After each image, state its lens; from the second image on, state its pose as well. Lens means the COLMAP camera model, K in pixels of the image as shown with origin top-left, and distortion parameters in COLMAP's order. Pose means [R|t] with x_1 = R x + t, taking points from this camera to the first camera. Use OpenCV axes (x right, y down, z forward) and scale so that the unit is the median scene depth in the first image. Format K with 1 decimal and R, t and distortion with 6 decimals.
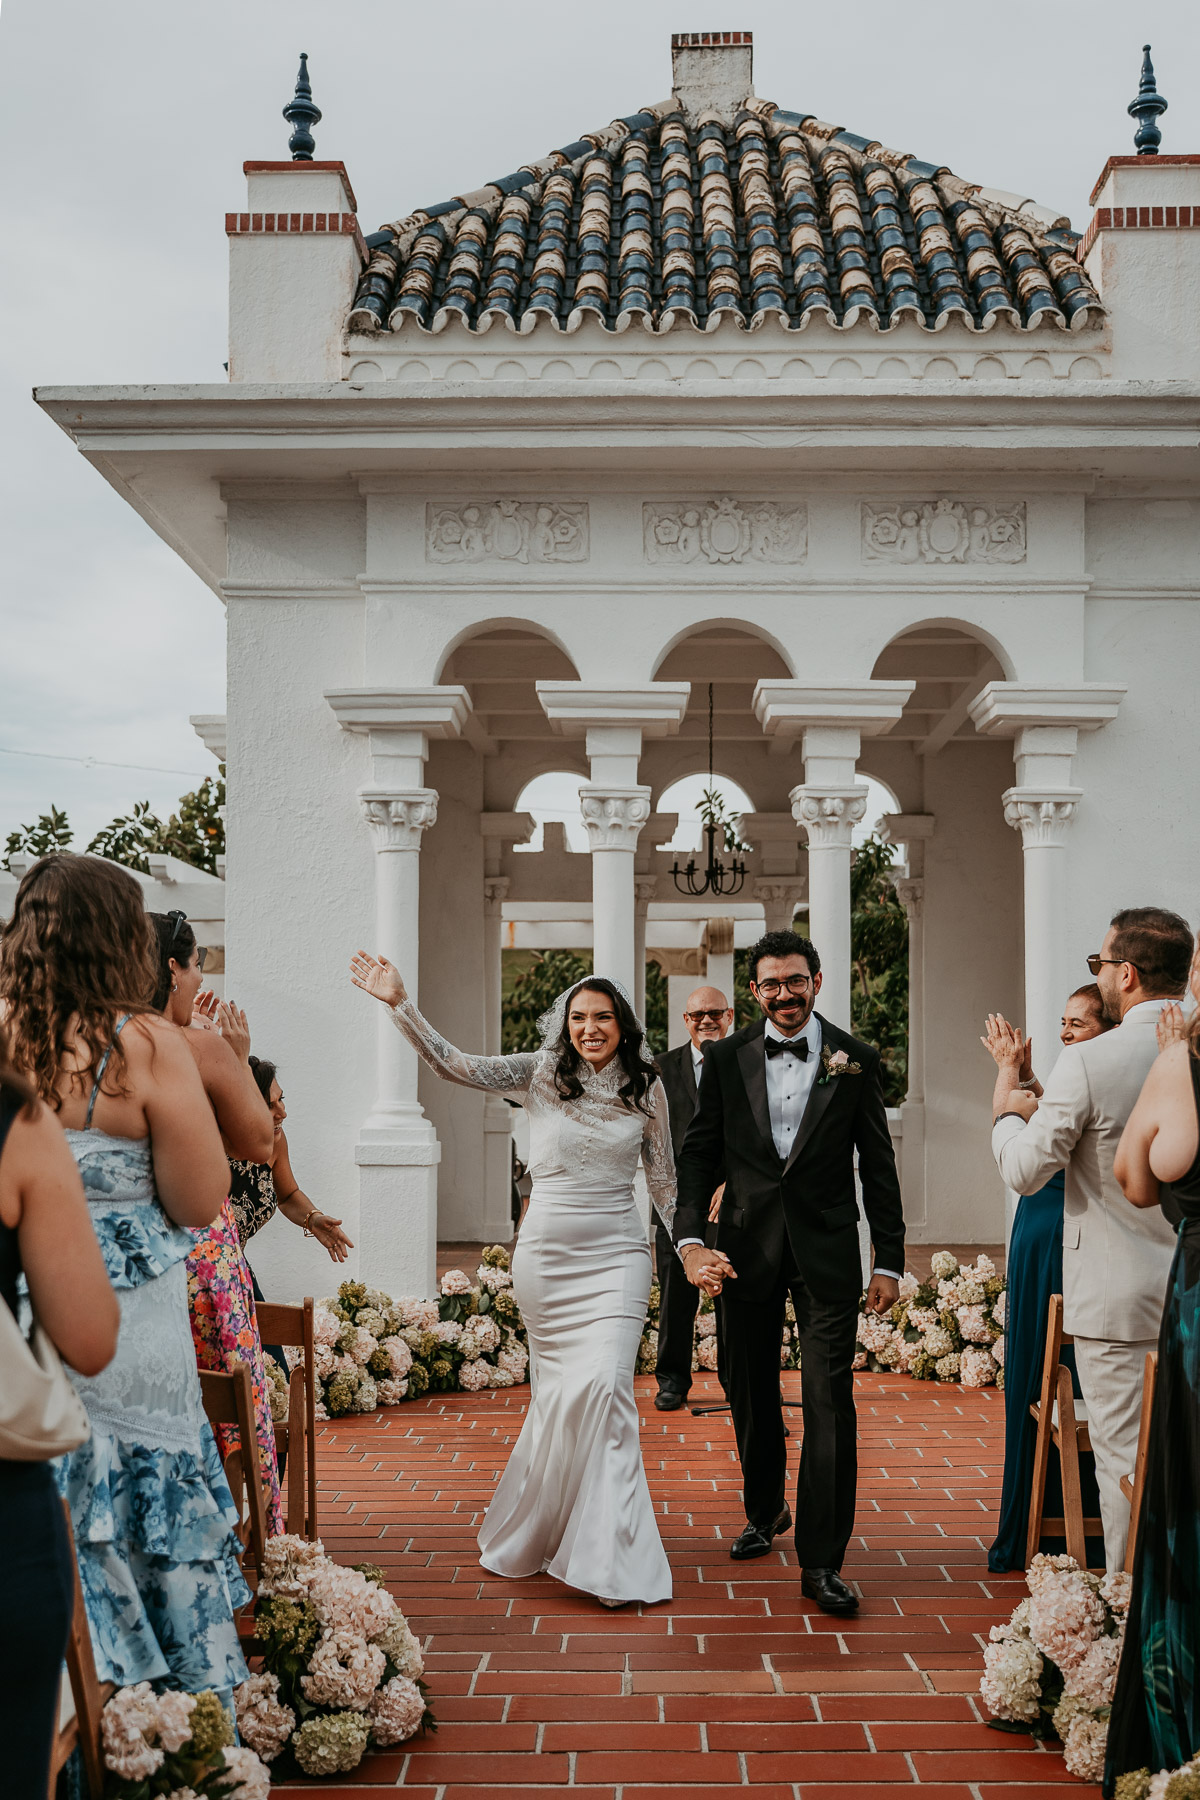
lens RADIAL K [[1926.5, 0, 628.2], [0, 1926.5, 1018.8], [0, 0, 1]] dist [-0.007865, 0.070154]
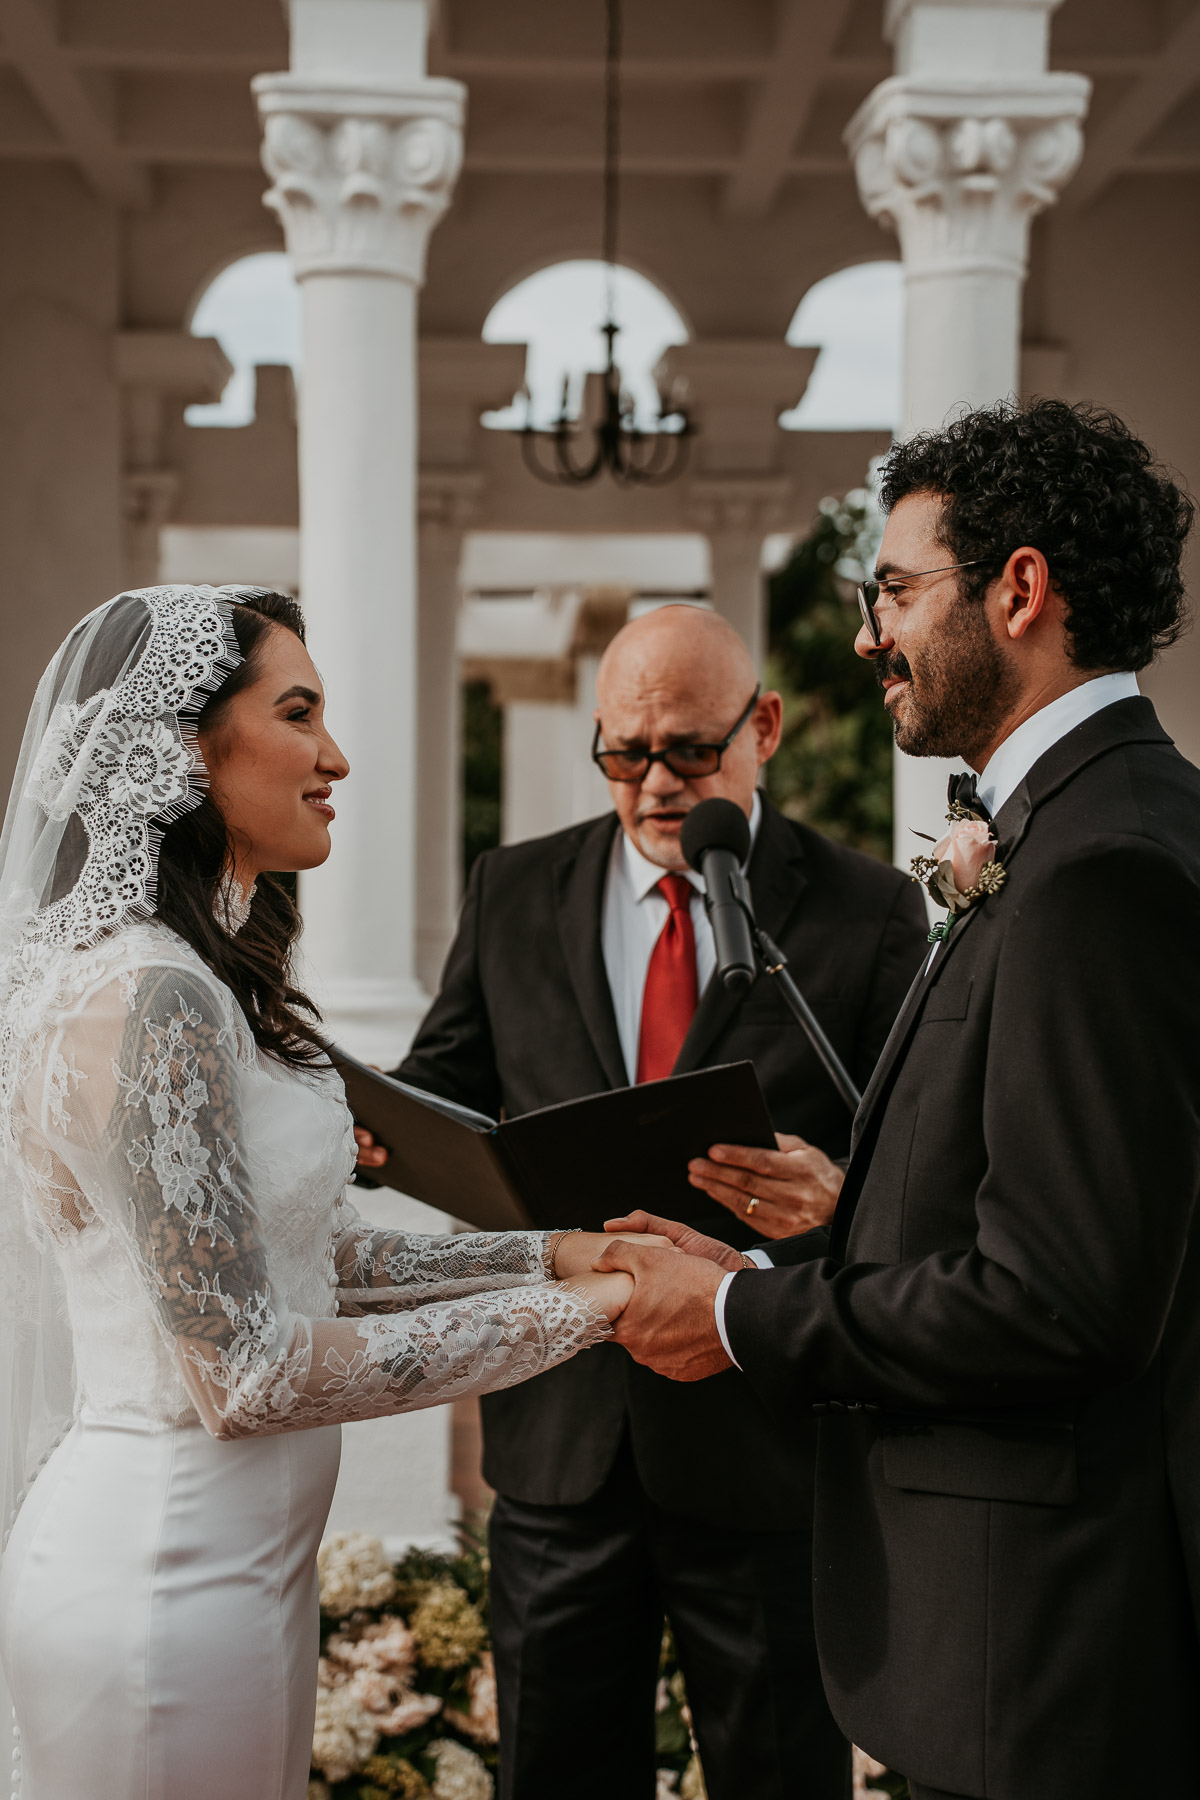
lens RADIAL K [[3019.0, 0, 495.9], [0, 3019.0, 901.0], [0, 0, 1]] dist [0.261929, 0.046246]
pose [[0.999806, 0.008130, 0.017933, 0.008916], [-0.008804, 0.999244, 0.037864, 0.006468], [-0.017611, -0.038014, 0.999122, 0.432565]]
